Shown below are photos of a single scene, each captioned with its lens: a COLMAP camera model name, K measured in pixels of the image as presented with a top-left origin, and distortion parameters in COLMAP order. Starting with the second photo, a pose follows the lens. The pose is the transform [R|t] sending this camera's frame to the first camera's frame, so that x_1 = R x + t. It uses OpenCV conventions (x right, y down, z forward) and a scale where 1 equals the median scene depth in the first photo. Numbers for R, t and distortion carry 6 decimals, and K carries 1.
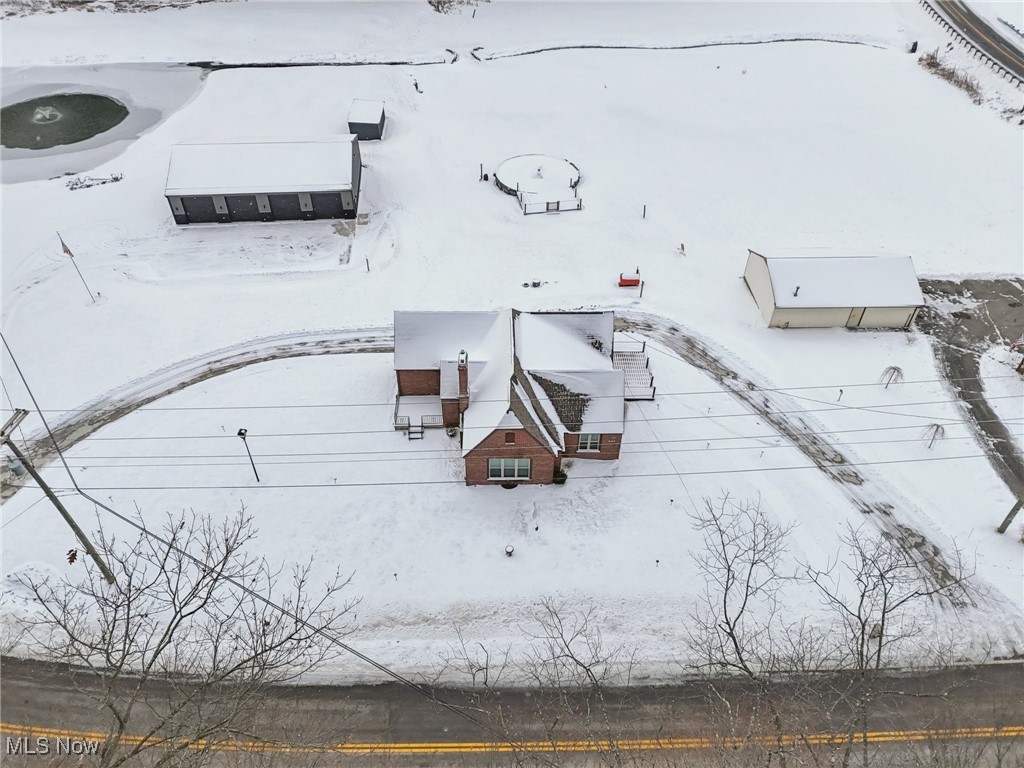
lens RADIAL K [[746.2, 0, 516.5], [0, 746.2, 377.3], [0, 0, 1]] dist [0.085189, -0.102582]
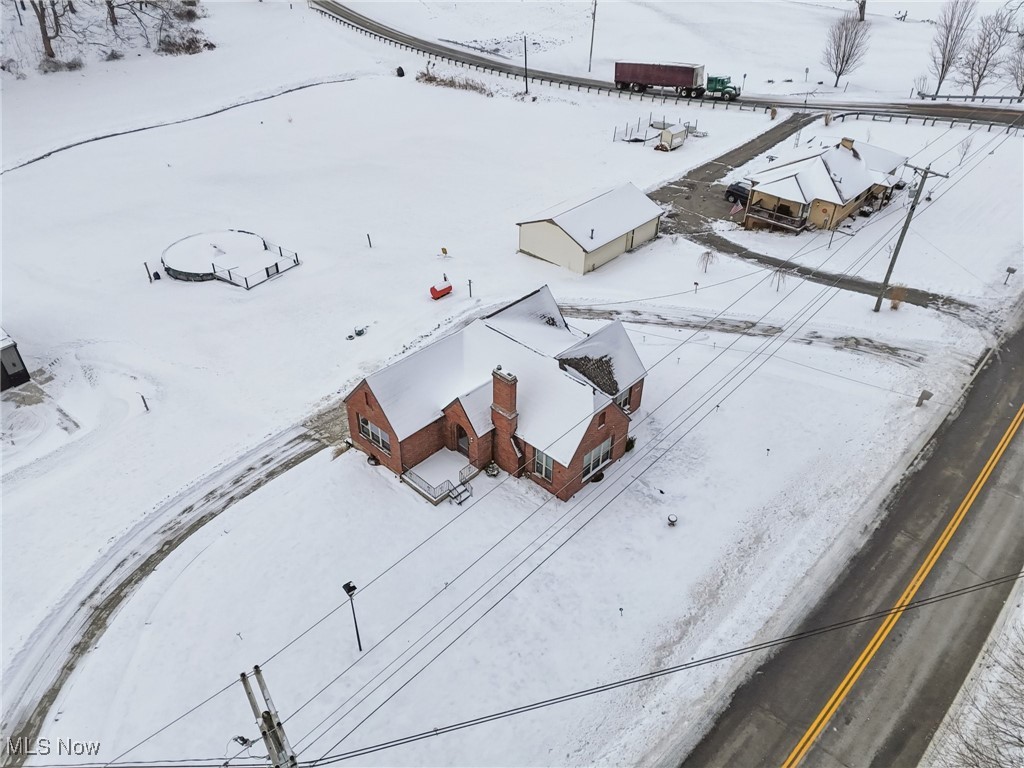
lens RADIAL K [[746.2, 0, 516.5], [0, 746.2, 377.3], [0, 0, 1]] dist [0.085189, -0.102582]
pose [[0.702743, -0.421454, 0.573174, -0.424460], [0.474985, 0.877733, 0.063037, -0.051883], [-0.529661, 0.227950, 0.817005, 0.213496]]
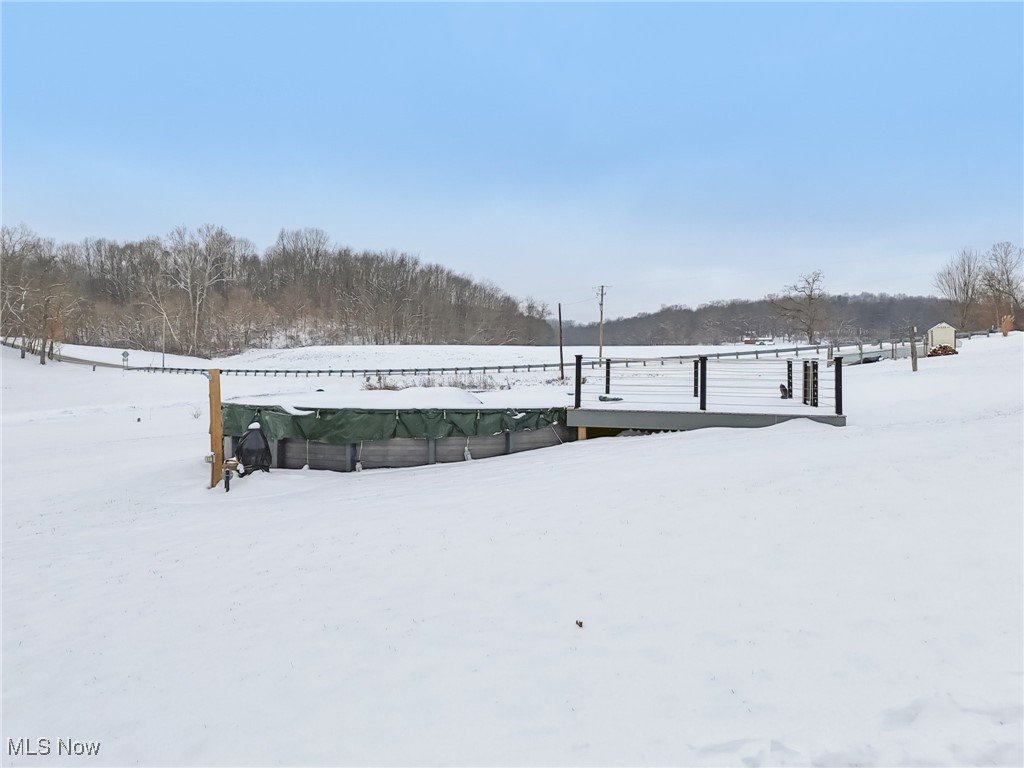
lens RADIAL K [[746.2, 0, 516.5], [0, 746.2, 377.3], [0, 0, 1]] dist [0.085189, -0.102582]
pose [[0.384323, -0.017567, 0.923032, -0.225985], [0.611637, 0.753755, -0.240322, -0.311806], [-0.691518, 0.656921, 0.300430, 1.357376]]
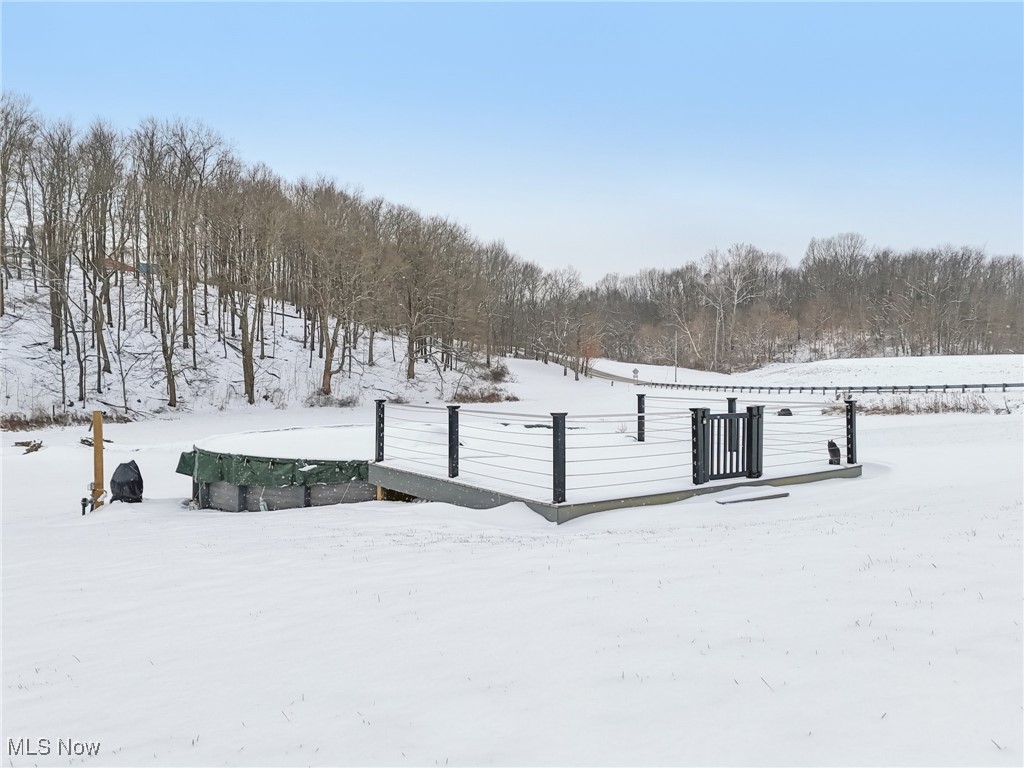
lens RADIAL K [[746.2, 0, 516.5], [0, 746.2, 377.3], [0, 0, 1]] dist [0.085189, -0.102582]
pose [[0.898911, -0.006070, 0.438089, -0.054656], [0.295430, 0.746787, -0.595844, -0.235187], [-0.323543, 0.665035, 0.673088, 1.258000]]
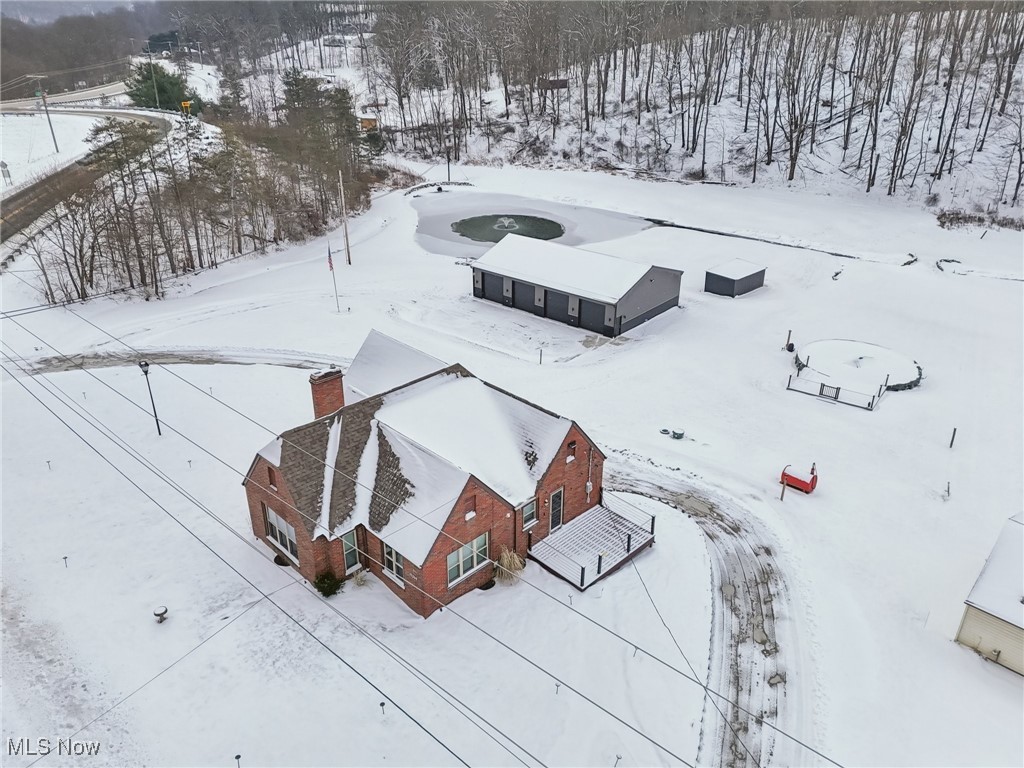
lens RADIAL K [[746.2, 0, 516.5], [0, 746.2, 377.3], [0, 0, 1]] dist [0.085189, -0.102582]
pose [[0.696588, 0.301312, -0.651135, 0.419033], [-0.480690, 0.869737, -0.111776, -0.021965], [0.532637, 0.390856, 0.750686, 0.404345]]
